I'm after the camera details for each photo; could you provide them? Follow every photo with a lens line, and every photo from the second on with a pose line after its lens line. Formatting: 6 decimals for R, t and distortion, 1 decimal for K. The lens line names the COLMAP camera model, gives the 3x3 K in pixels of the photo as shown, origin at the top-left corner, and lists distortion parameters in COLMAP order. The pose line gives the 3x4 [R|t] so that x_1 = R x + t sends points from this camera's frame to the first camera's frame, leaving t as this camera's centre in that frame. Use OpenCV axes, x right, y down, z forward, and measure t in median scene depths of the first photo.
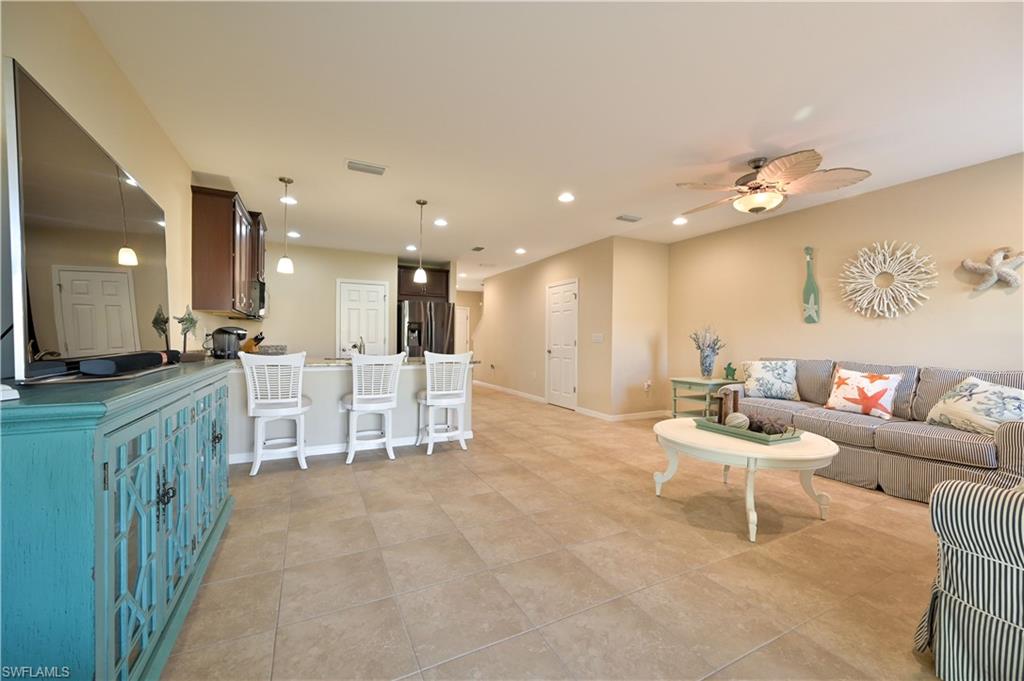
lens RADIAL K [[401.5, 0, 513.3], [0, 401.5, 341.9], [0, 0, 1]] dist [-0.002012, 0.000175]
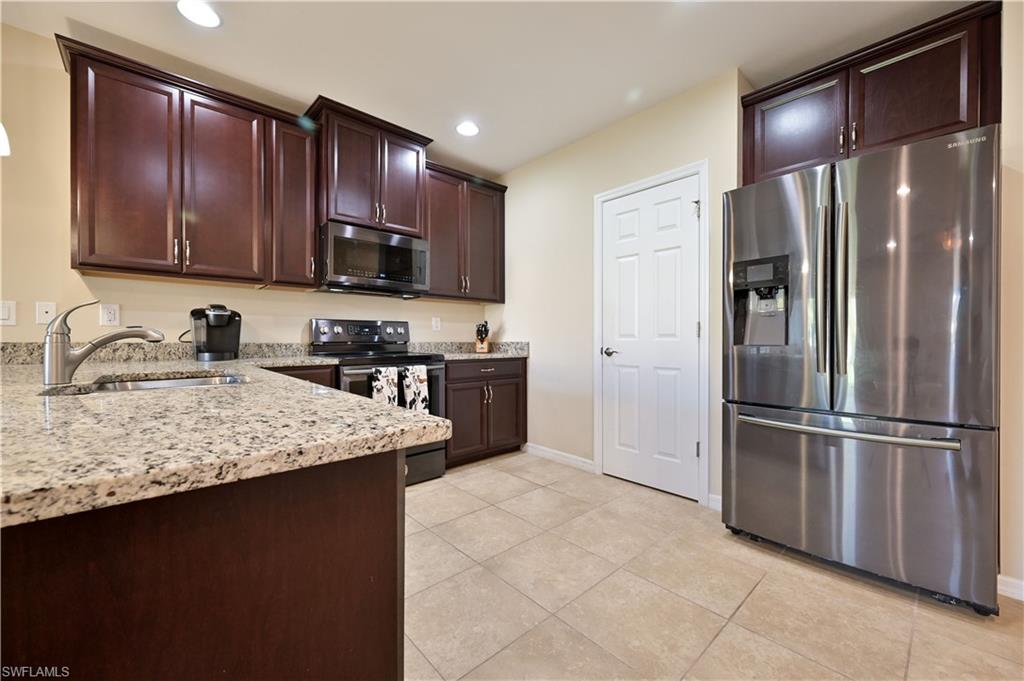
lens RADIAL K [[401.5, 0, 513.3], [0, 401.5, 341.9], [0, 0, 1]] dist [-0.002012, 0.000175]
pose [[0.259902, -0.003622, -0.965628, -0.045853], [-0.004724, 0.999976, -0.005023, 0.020947], [0.965623, 0.005867, 0.259878, 1.519351]]
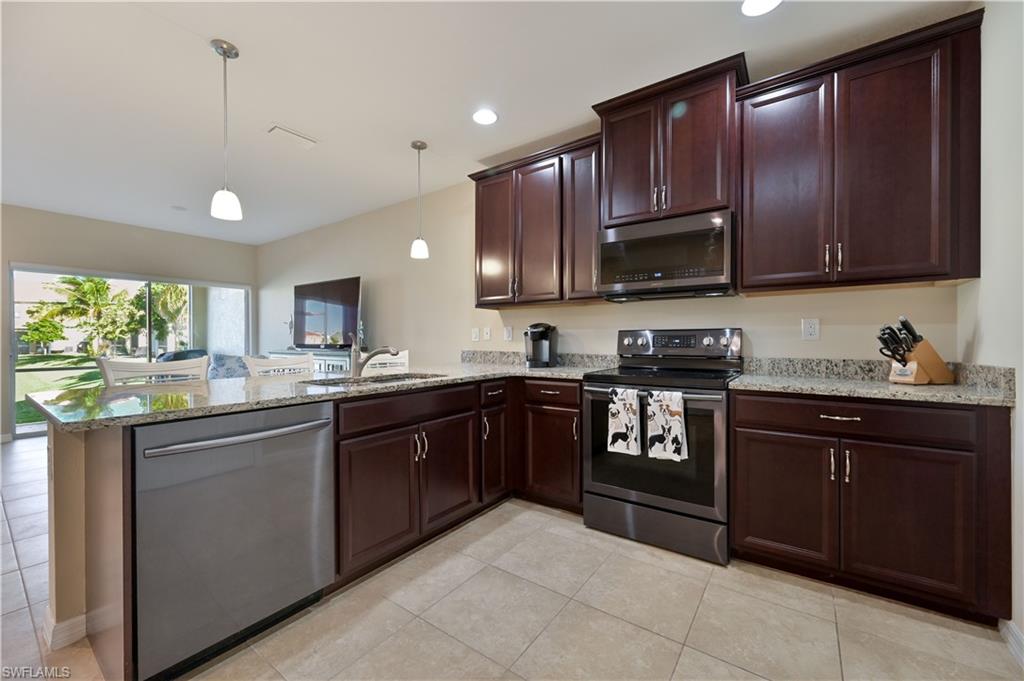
lens RADIAL K [[401.5, 0, 513.3], [0, 401.5, 341.9], [0, 0, 1]] dist [-0.002012, 0.000175]
pose [[-0.890404, -0.006356, -0.455126, -0.394162], [-0.010572, 0.999922, 0.006718, -0.008794], [0.455047, 0.010794, -0.890402, 1.957192]]
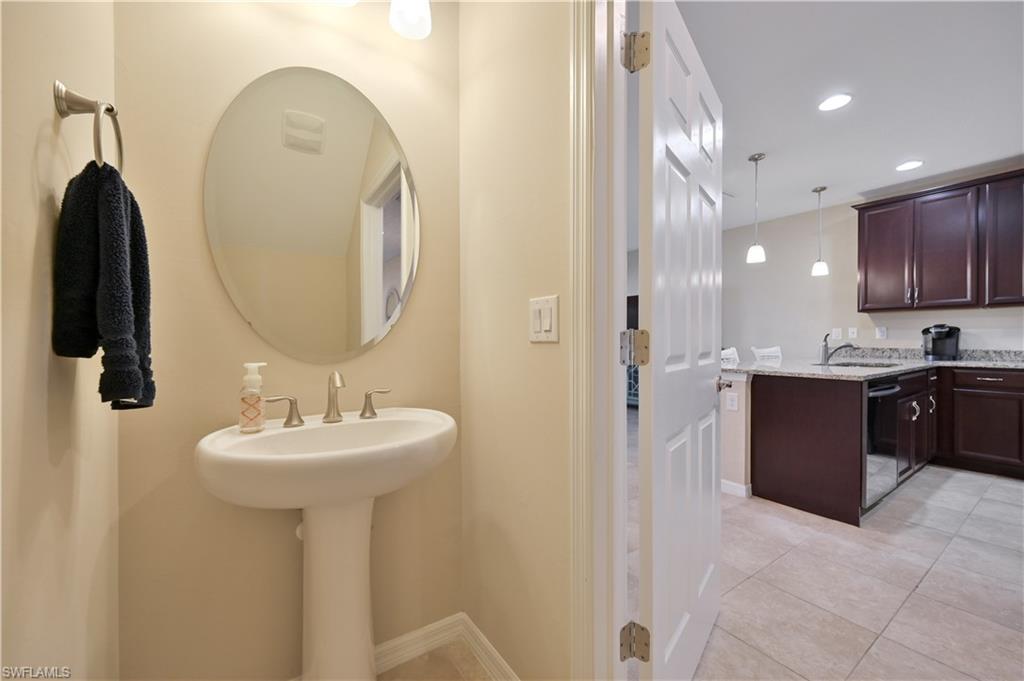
lens RADIAL K [[401.5, 0, 513.3], [0, 401.5, 341.9], [0, 0, 1]] dist [-0.002012, 0.000175]
pose [[-0.991886, -0.006255, -0.126978, 0.404992], [-0.007867, 0.999895, 0.012197, -0.001574], [0.126888, 0.013096, -0.991831, 2.108203]]
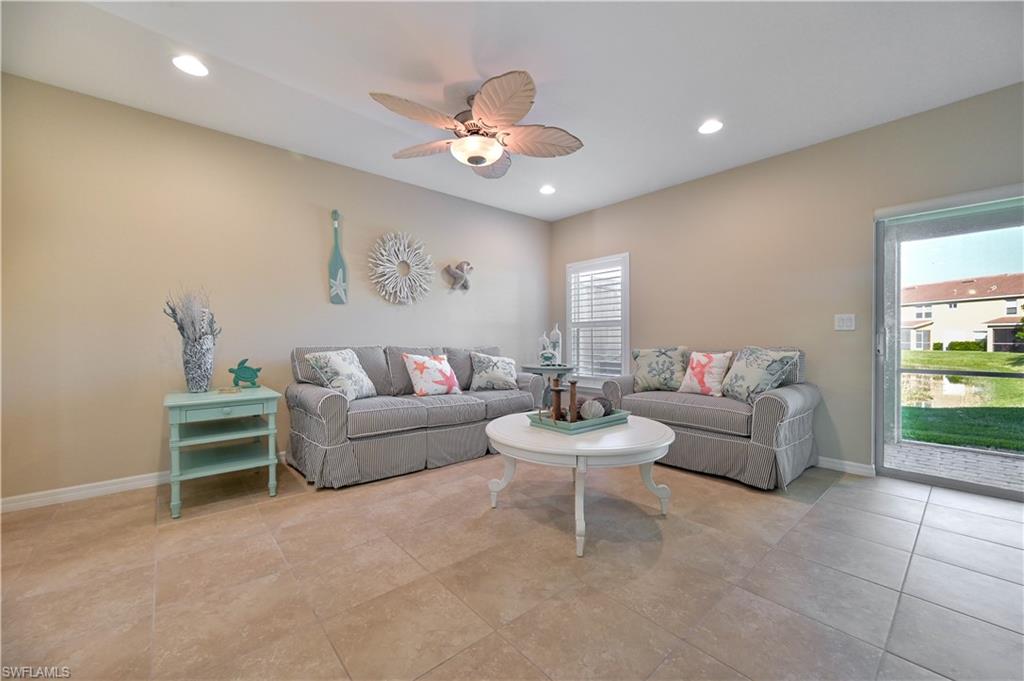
lens RADIAL K [[401.5, 0, 513.3], [0, 401.5, 341.9], [0, 0, 1]] dist [-0.002012, 0.000175]
pose [[-0.243279, -0.016898, 0.969809, -0.194056], [0.004961, 0.999813, 0.018666, 0.023194], [-0.969944, 0.009352, -0.243150, 1.057153]]
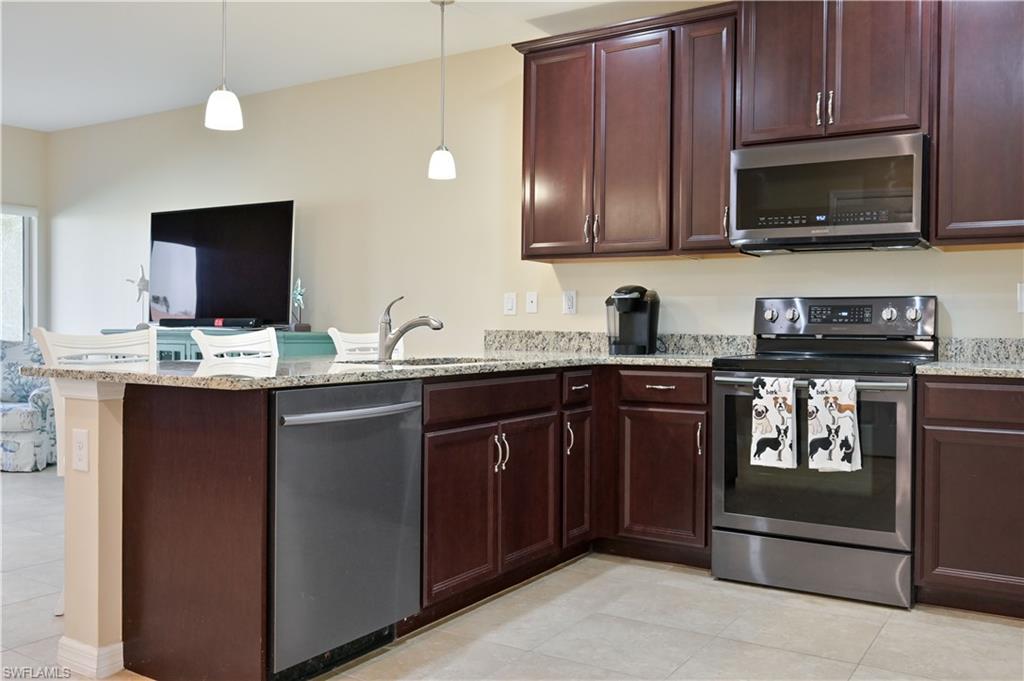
lens RADIAL K [[883.1, 0, 512.0], [0, 883.1, 340.5], [0, 0, 1]] dist [-0.007986, 0.007119]
pose [[-0.864581, -0.009251, -0.502408, -0.086192], [-0.020727, 0.999636, 0.017262, 0.014258], [0.502066, 0.025338, -0.864458, 2.181536]]
